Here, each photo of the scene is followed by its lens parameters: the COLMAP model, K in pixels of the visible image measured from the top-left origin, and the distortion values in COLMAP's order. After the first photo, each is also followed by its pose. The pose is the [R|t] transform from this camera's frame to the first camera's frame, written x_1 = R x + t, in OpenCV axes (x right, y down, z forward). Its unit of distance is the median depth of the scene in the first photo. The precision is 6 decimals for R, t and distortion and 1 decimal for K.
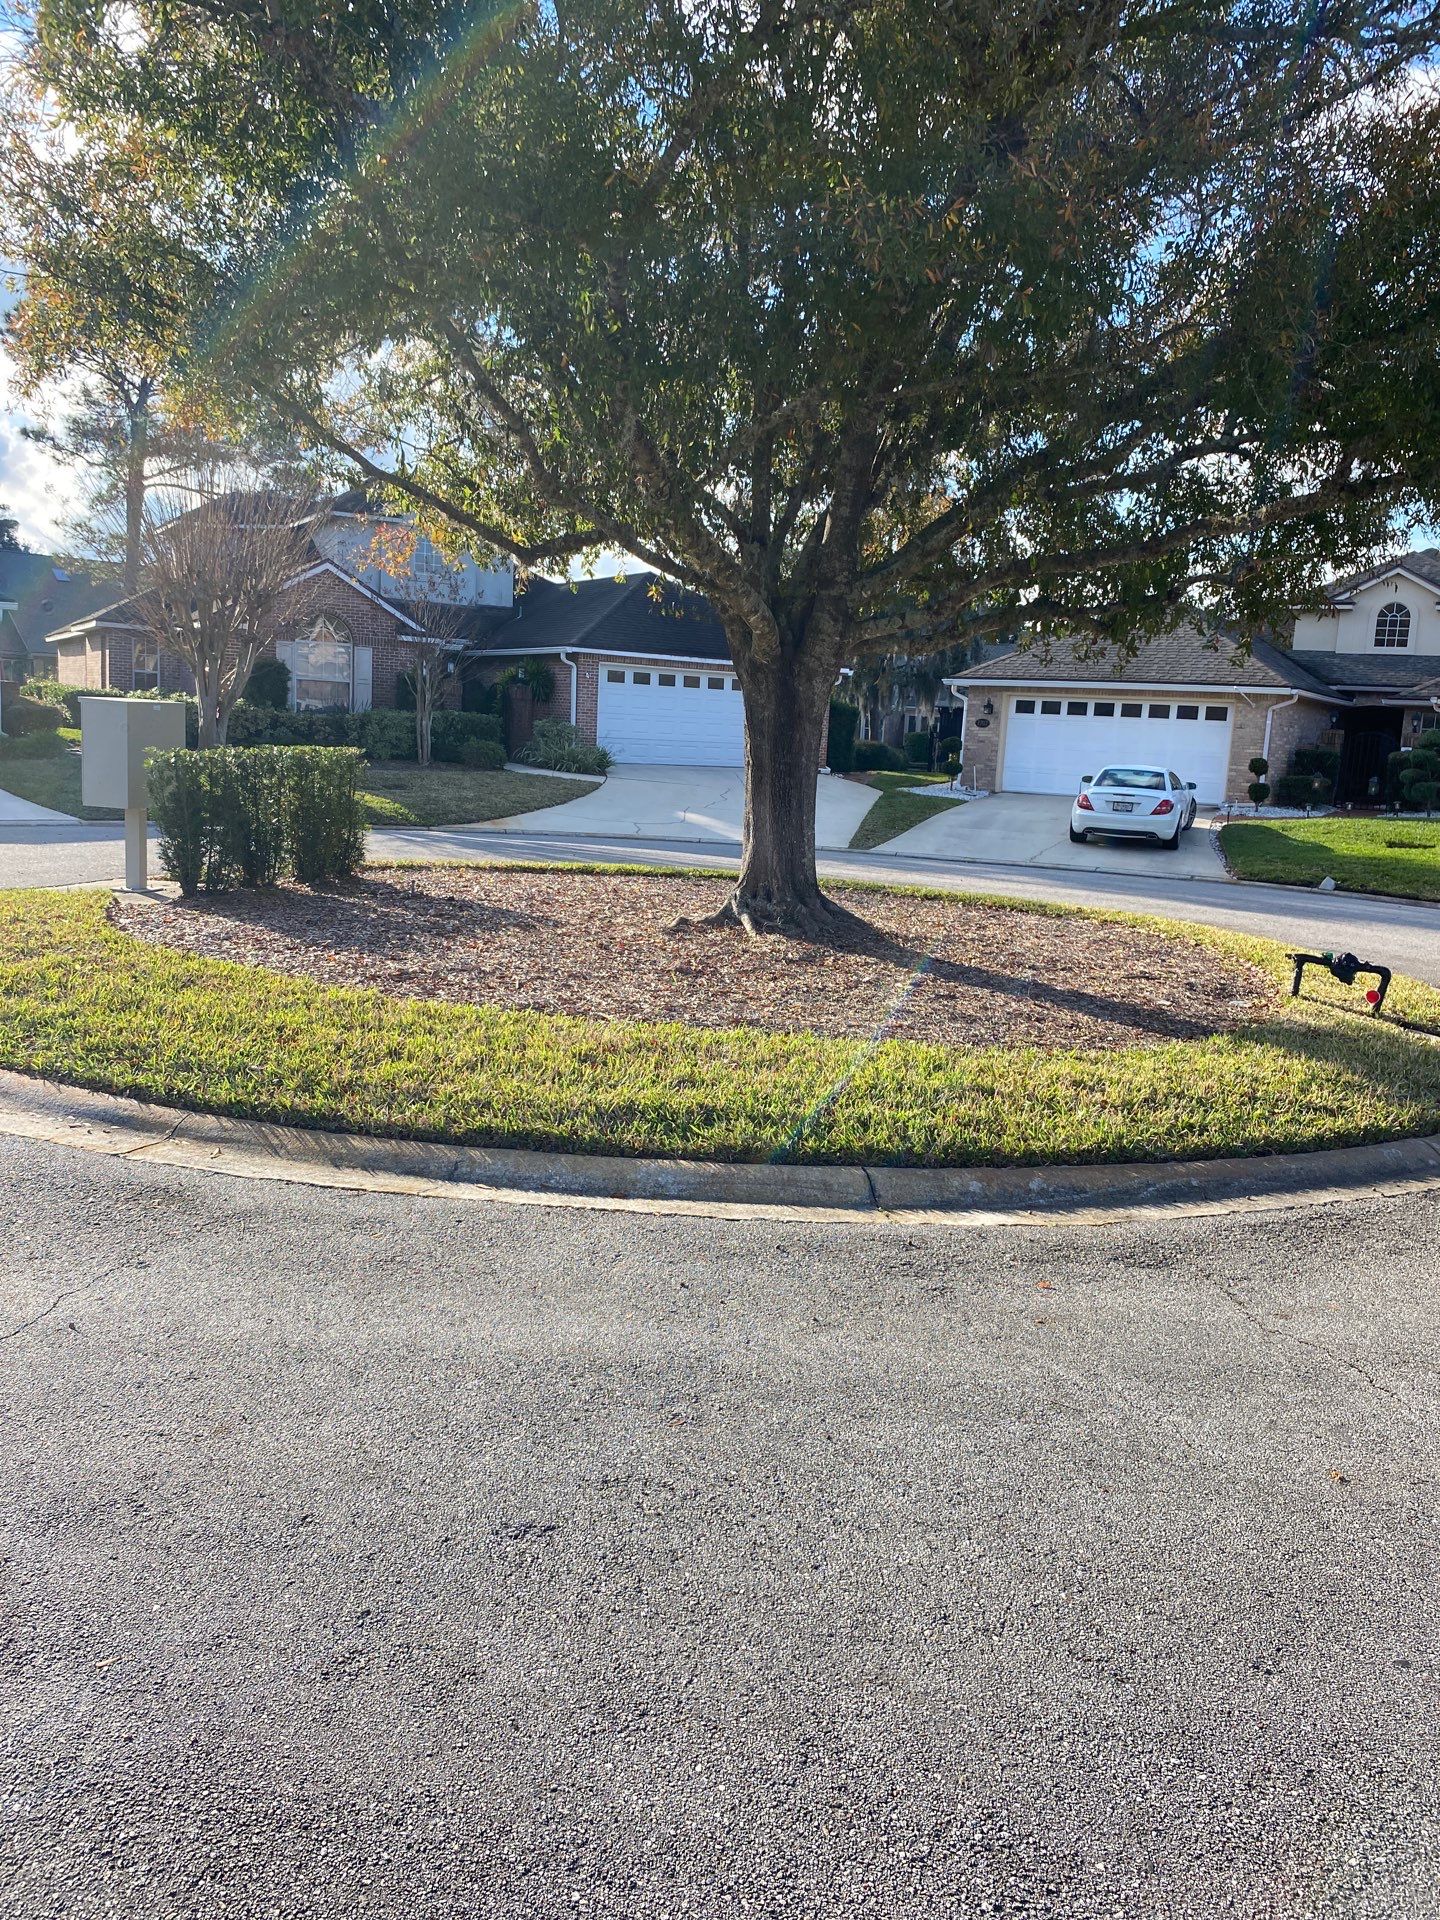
lens RADIAL K [[1427.4, 0, 740.6], [0, 1427.4, 963.9], [0, 0, 1]] dist [0.149787, -0.388861]
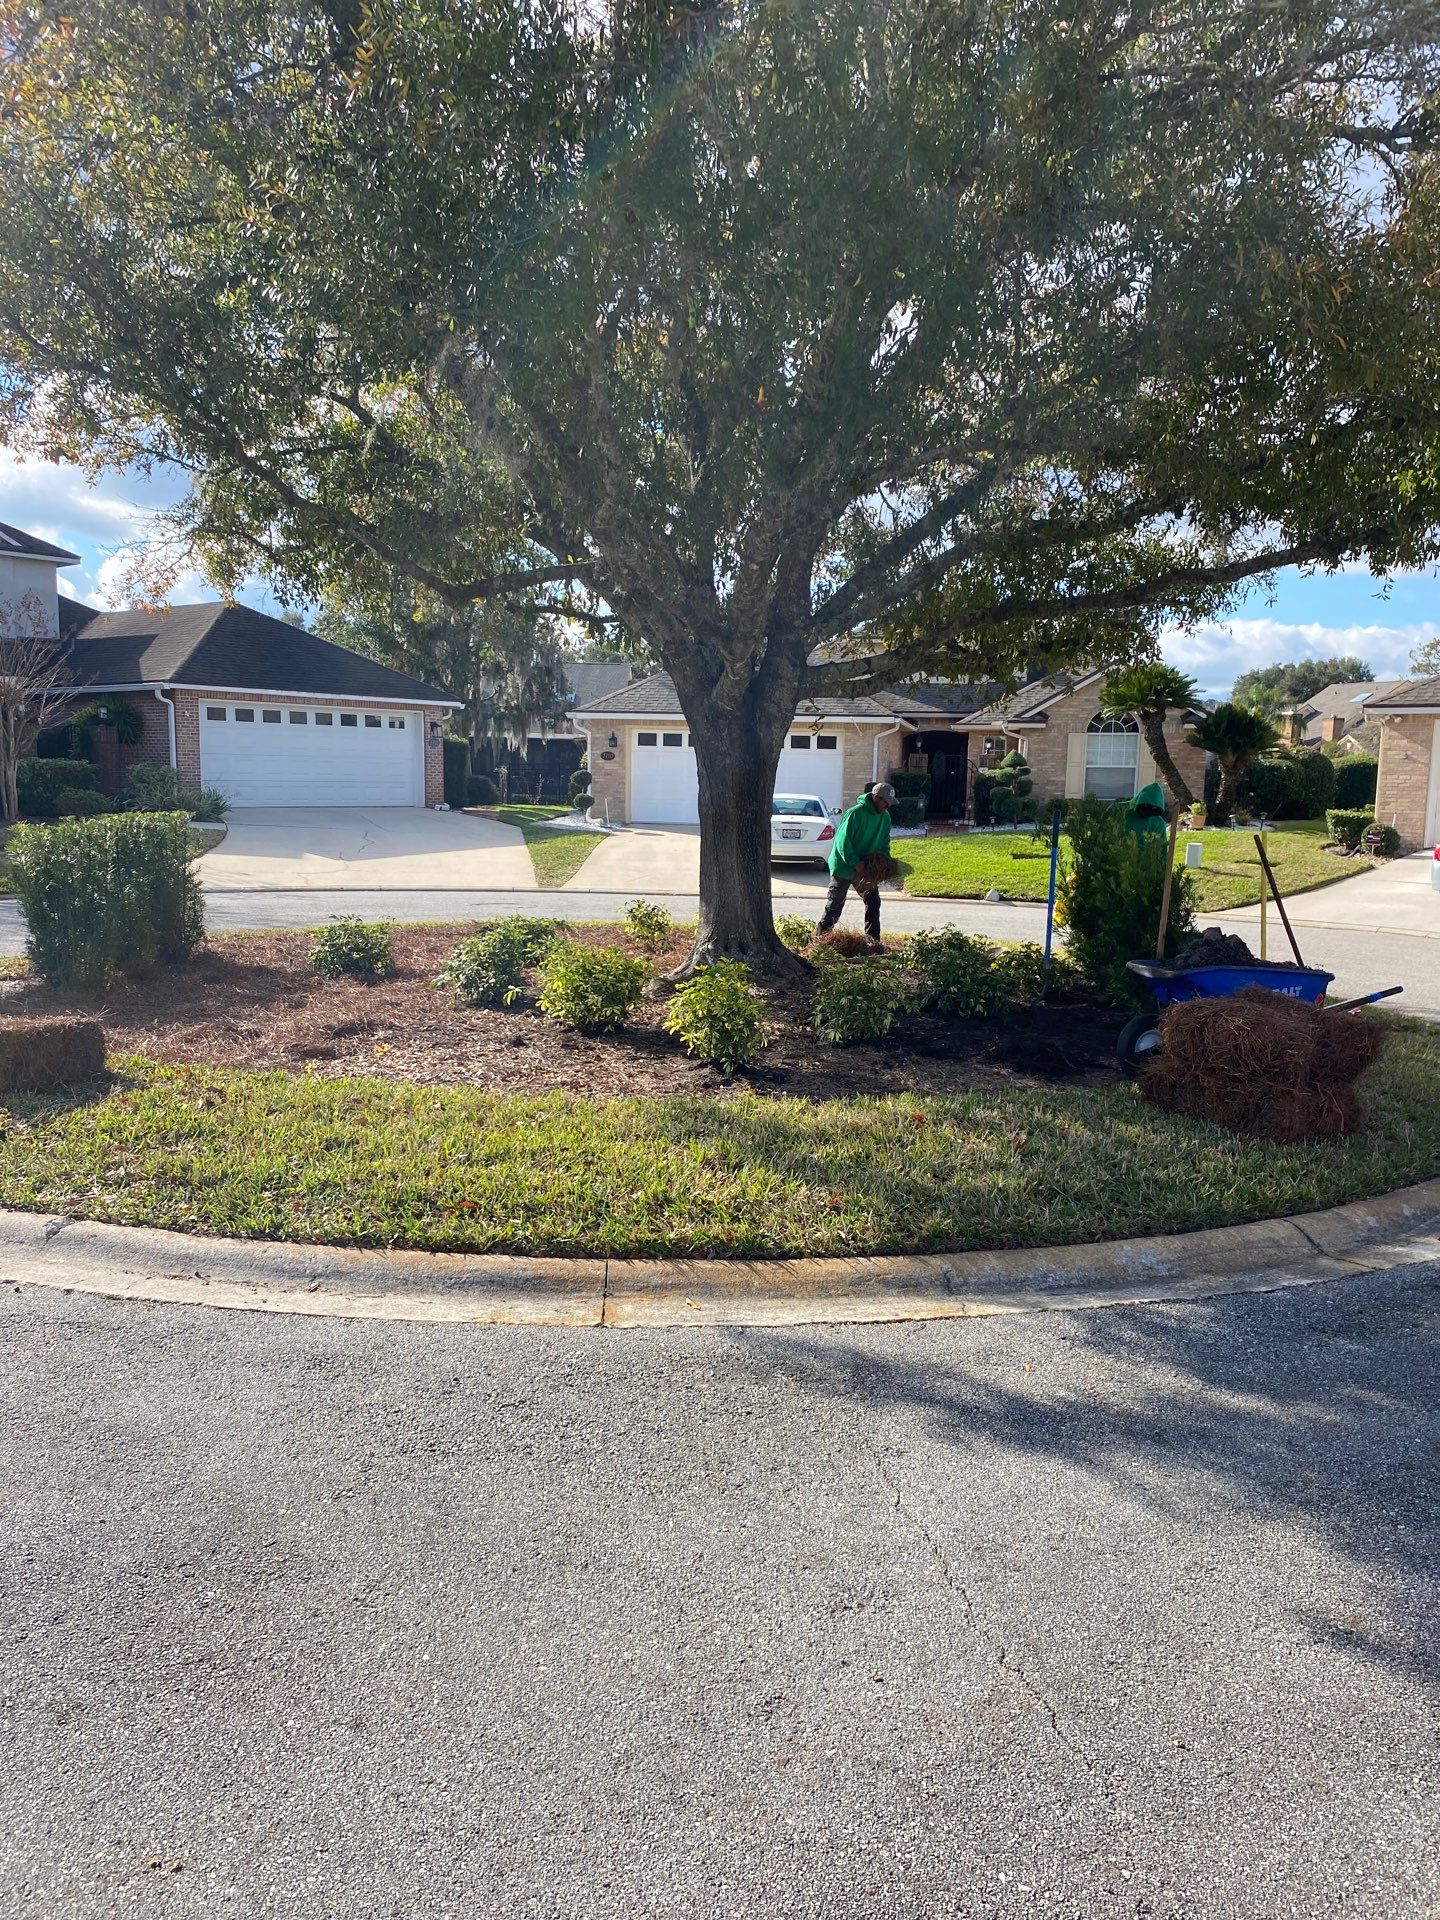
lens RADIAL K [[1427.4, 0, 740.6], [0, 1427.4, 963.9], [0, 0, 1]] dist [0.149787, -0.388861]
pose [[0.931677, -0.079869, 0.354399, -0.124799], [0.086254, 0.996271, -0.002227, -0.013341], [-0.352899, 0.032643, 0.935092, 0.036787]]
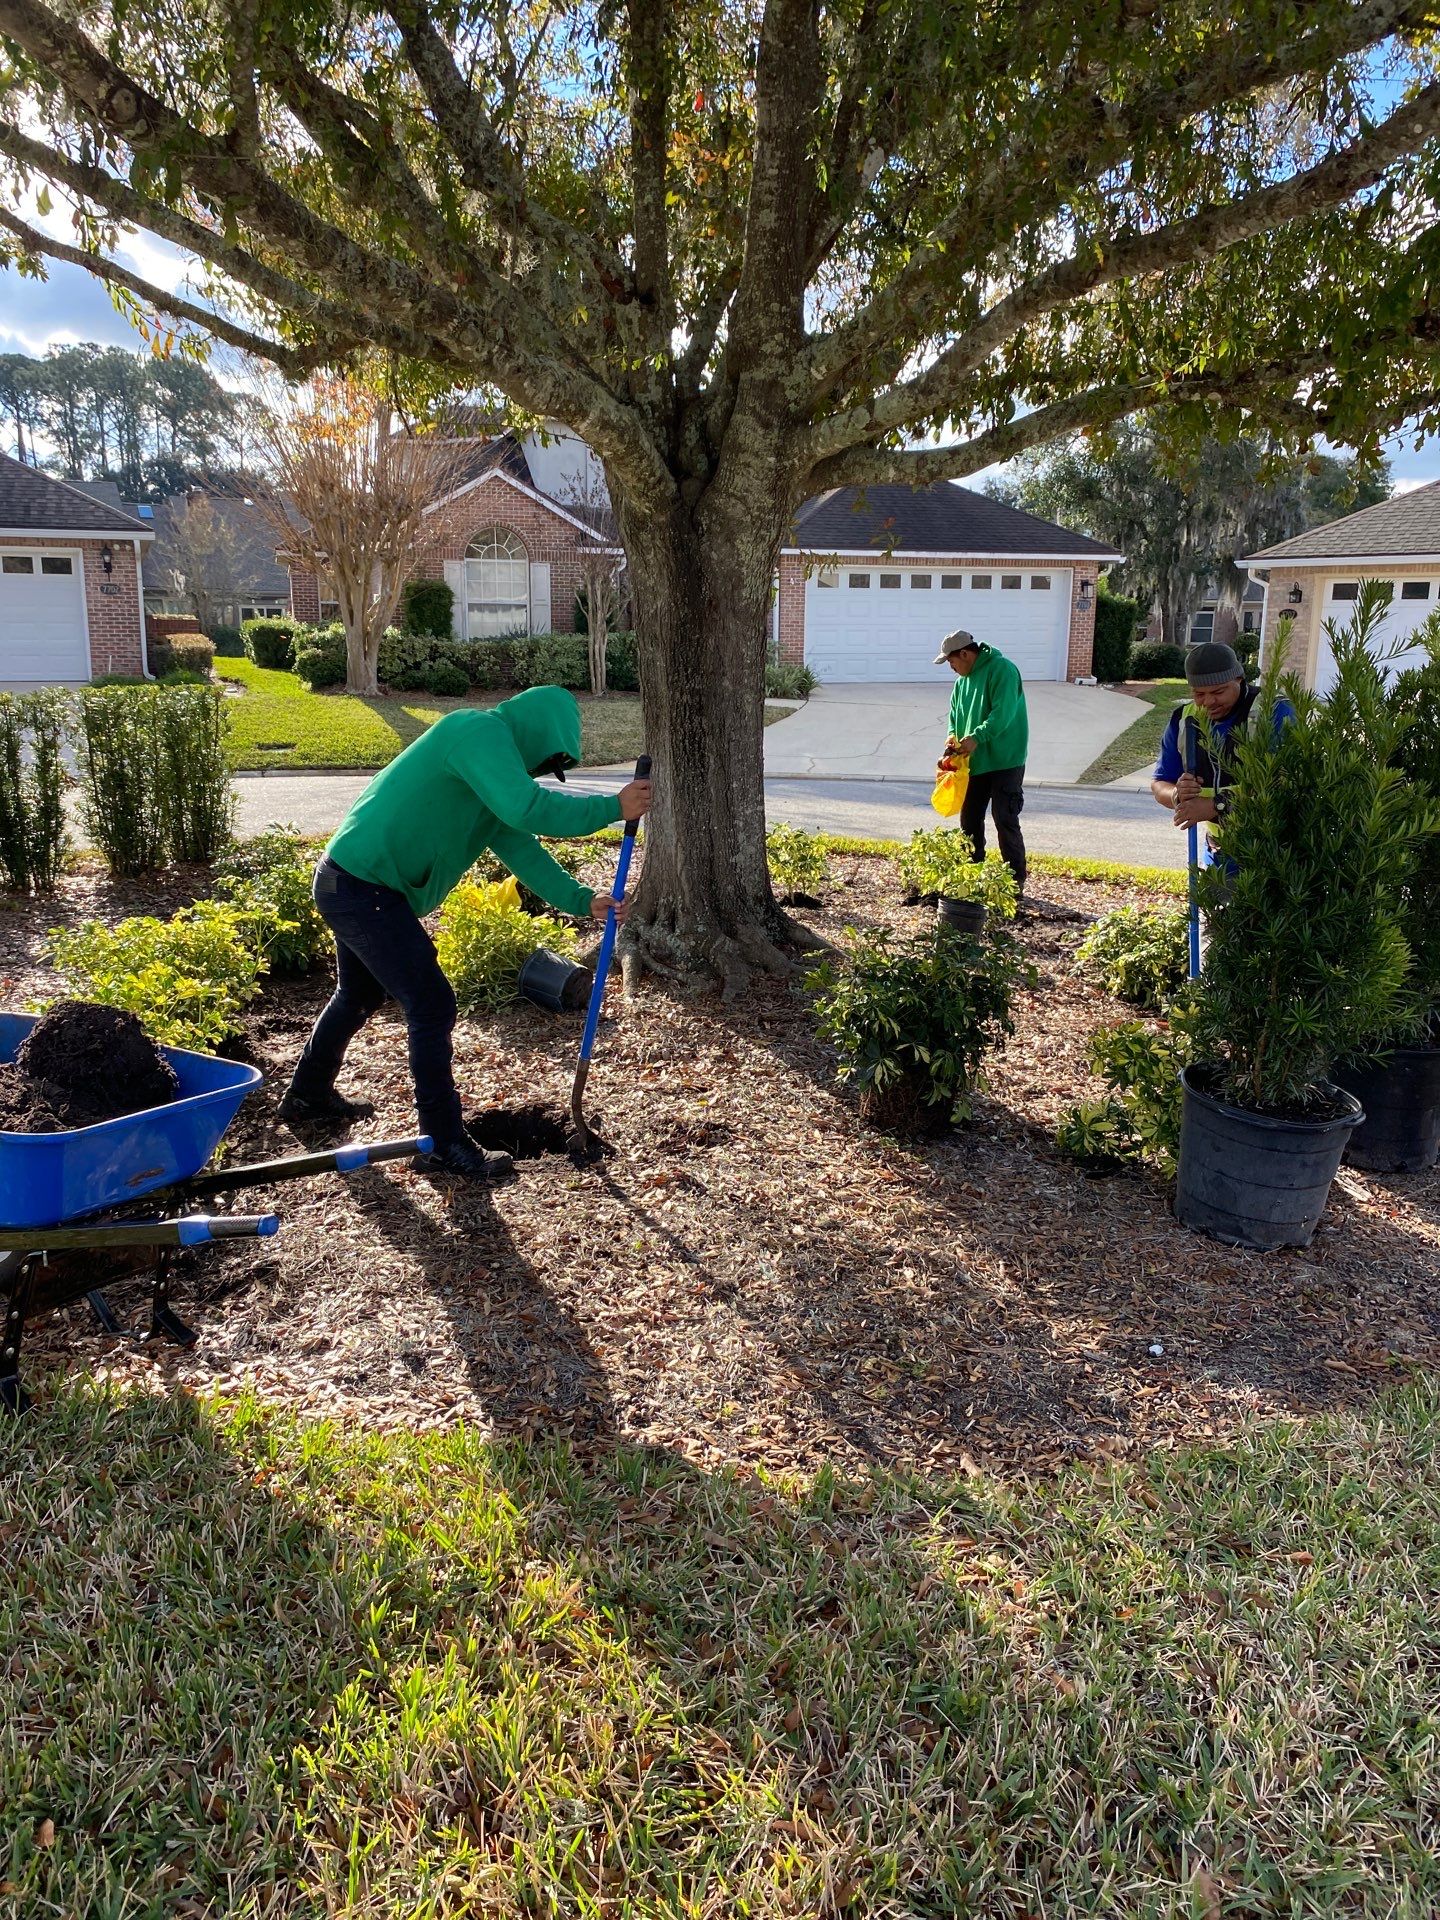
lens RADIAL K [[1427.4, 0, 740.6], [0, 1427.4, 963.9], [0, 0, 1]] dist [0.149787, -0.388861]
pose [[0.973328, 0.008201, -0.229270, 0.065546], [0.004631, 0.998455, 0.055373, -0.022600], [0.229370, -0.054957, 0.971787, 0.158841]]
